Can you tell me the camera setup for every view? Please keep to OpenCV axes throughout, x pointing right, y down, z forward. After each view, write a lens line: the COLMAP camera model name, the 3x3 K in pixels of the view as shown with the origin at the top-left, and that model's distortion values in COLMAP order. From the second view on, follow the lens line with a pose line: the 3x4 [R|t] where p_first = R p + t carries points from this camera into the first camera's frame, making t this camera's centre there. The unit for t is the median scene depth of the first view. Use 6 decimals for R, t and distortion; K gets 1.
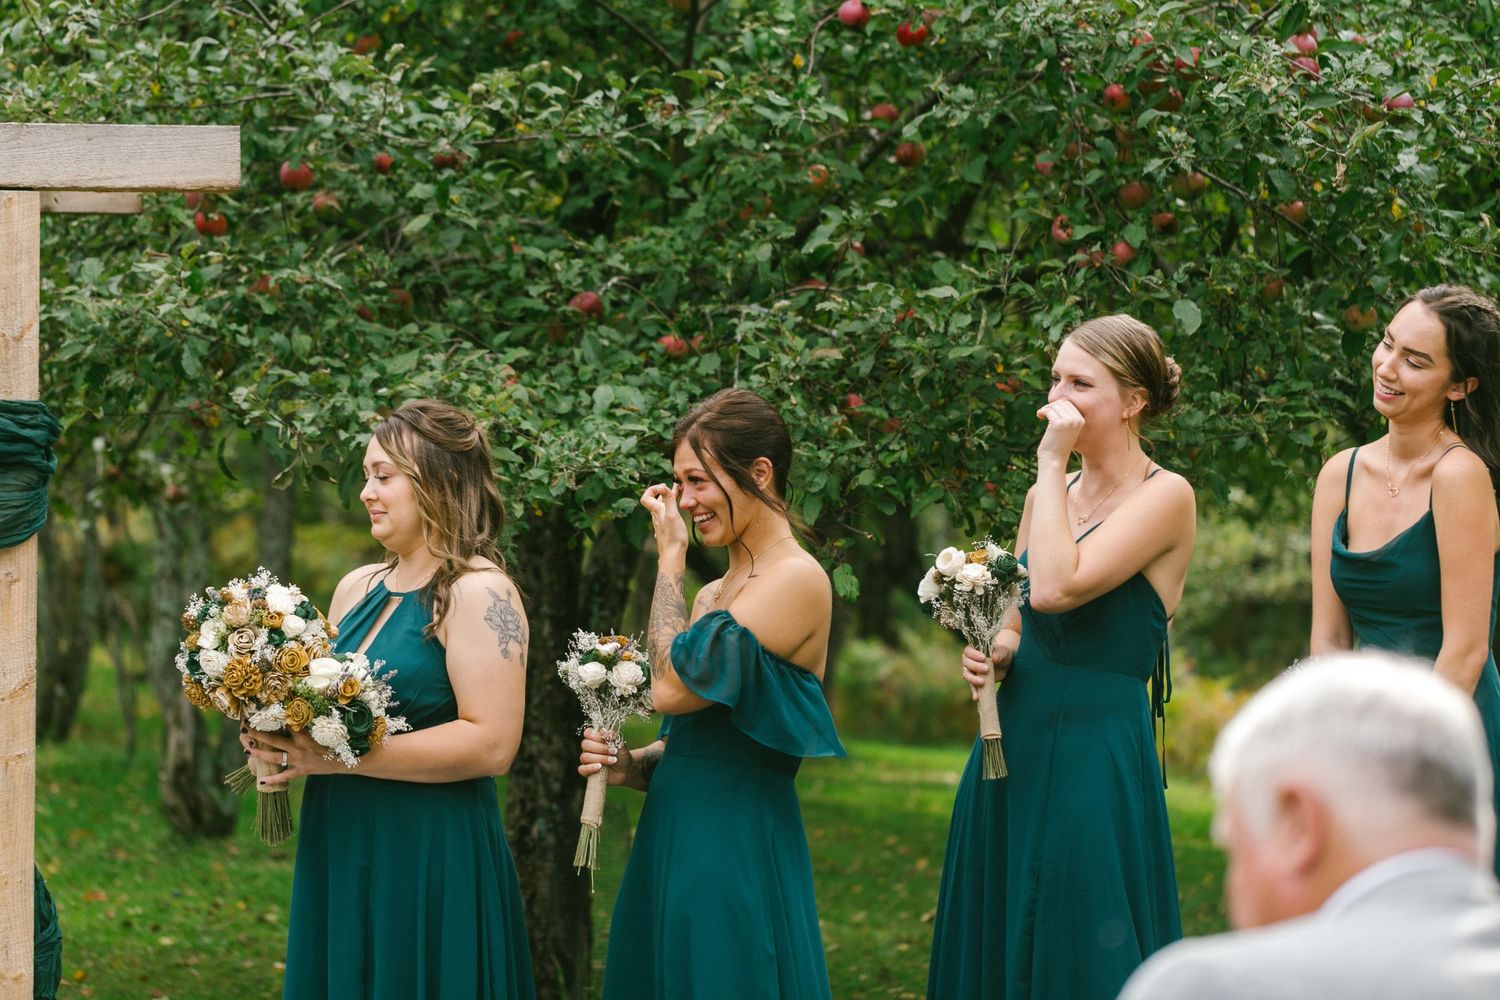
lens RADIAL K [[4142.9, 0, 725.5], [0, 4142.9, 588.9], [0, 0, 1]] dist [-0.085500, 0.000000]
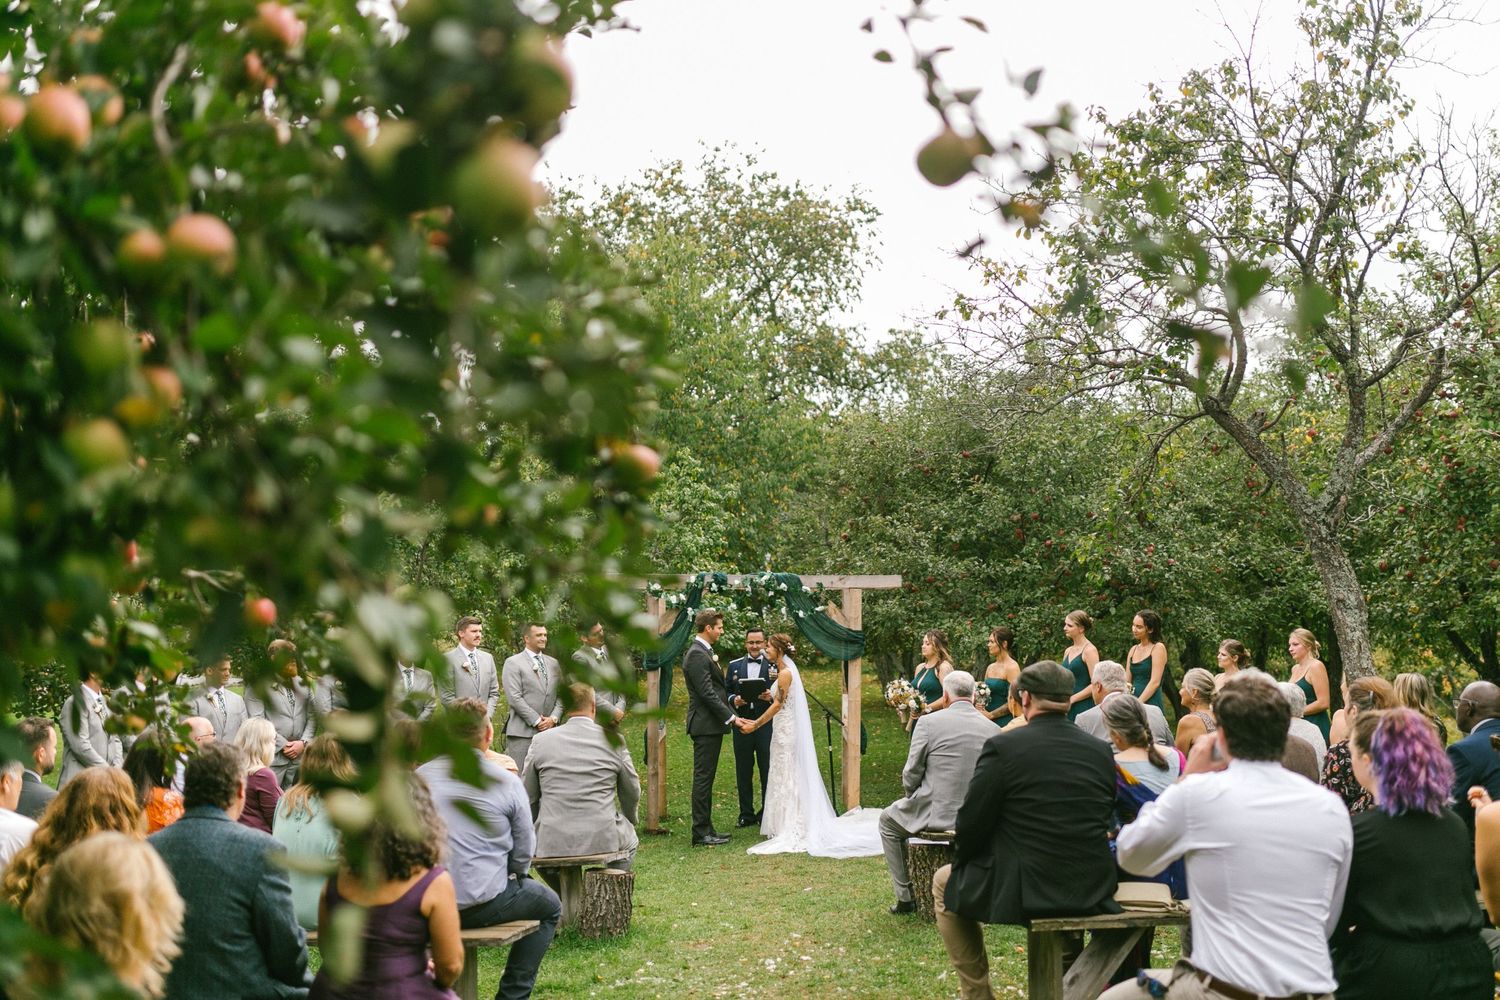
lens RADIAL K [[1508.1, 0, 825.2], [0, 1508.1, 436.6], [0, 0, 1]] dist [-0.039104, 0.000000]
pose [[0.957100, -0.036368, -0.287466, 0.294664], [-0.010311, 0.987189, -0.159222, 0.013869], [0.289574, 0.155355, 0.944464, -0.710559]]
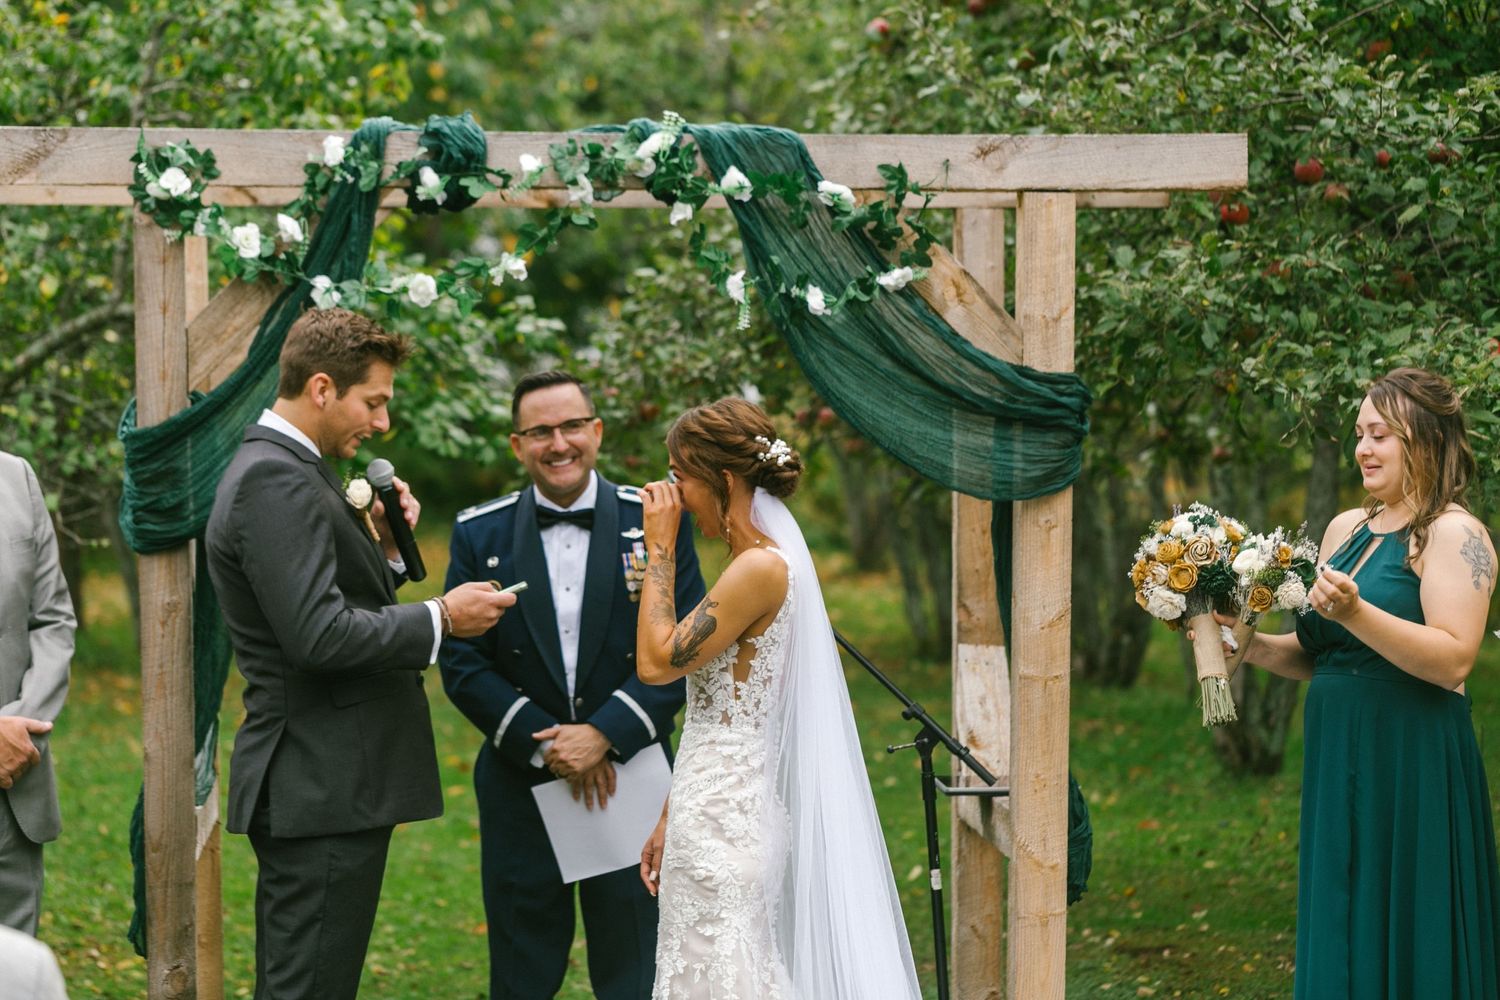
lens RADIAL K [[4142.9, 0, 761.6], [0, 4142.9, 510.3], [0, 0, 1]] dist [-0.085500, 0.000000]
pose [[0.968082, 0.002395, -0.250624, 0.036666], [-0.005024, 0.999939, -0.009853, 0.004906], [0.250585, 0.010797, 0.968034, -0.135702]]
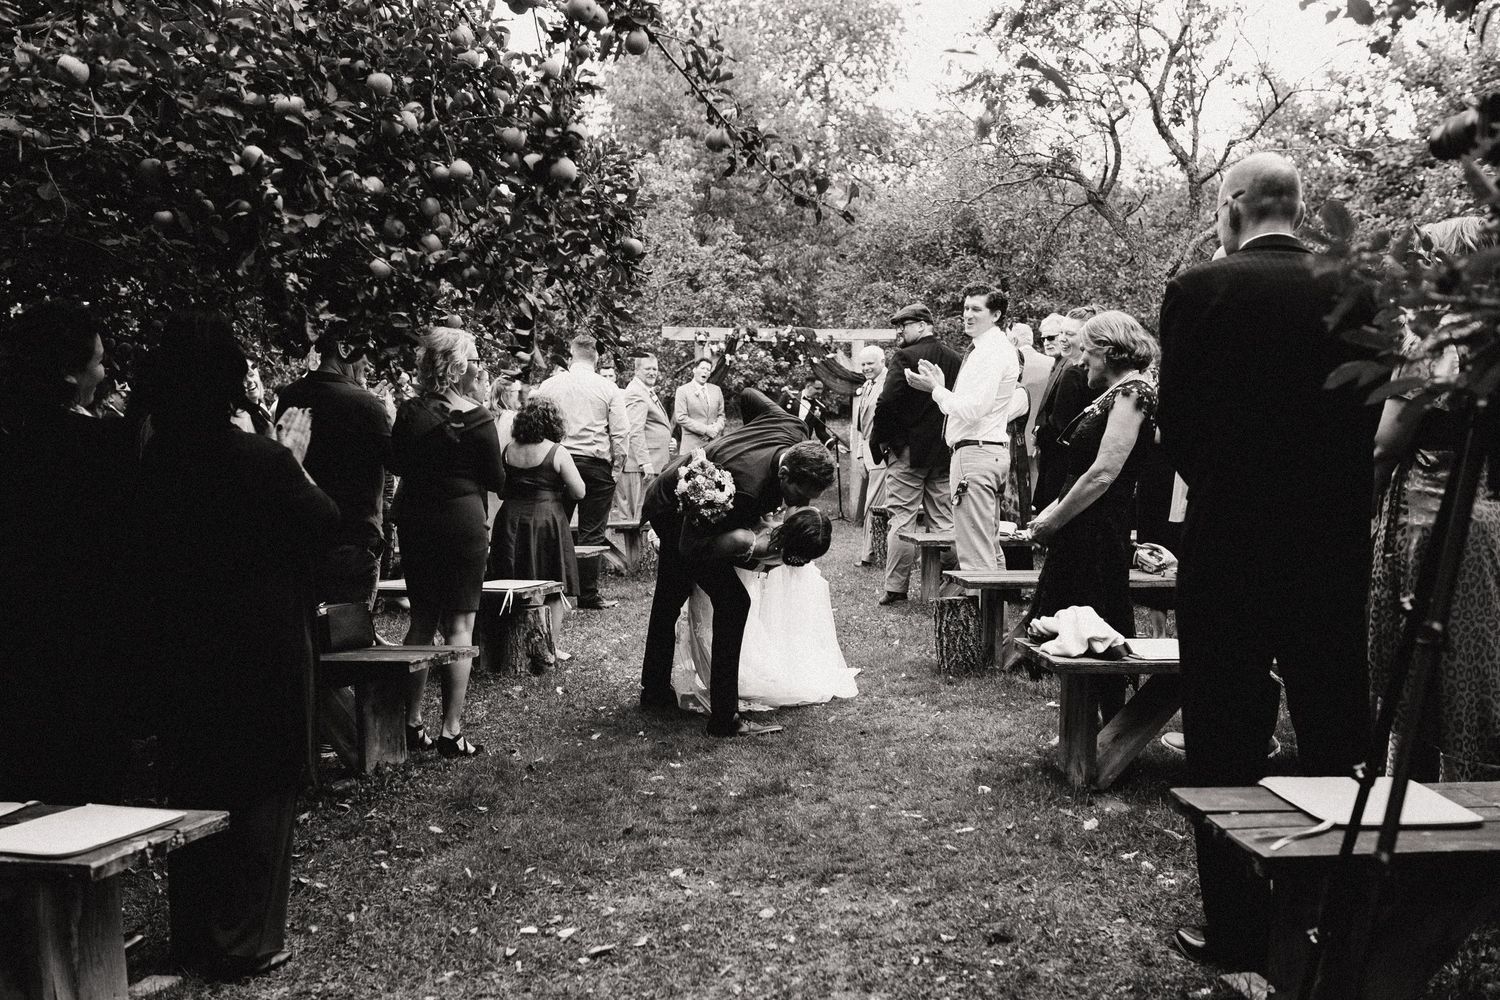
lens RADIAL K [[1547.7, 0, 748.8], [0, 1547.7, 501.4], [0, 0, 1]] dist [-0.015878, 0.000000]
pose [[0.920680, 0.032940, -0.388925, 0.535353], [-0.022767, 0.999268, 0.030738, 0.073555], [0.389653, -0.019445, 0.920757, -1.126711]]
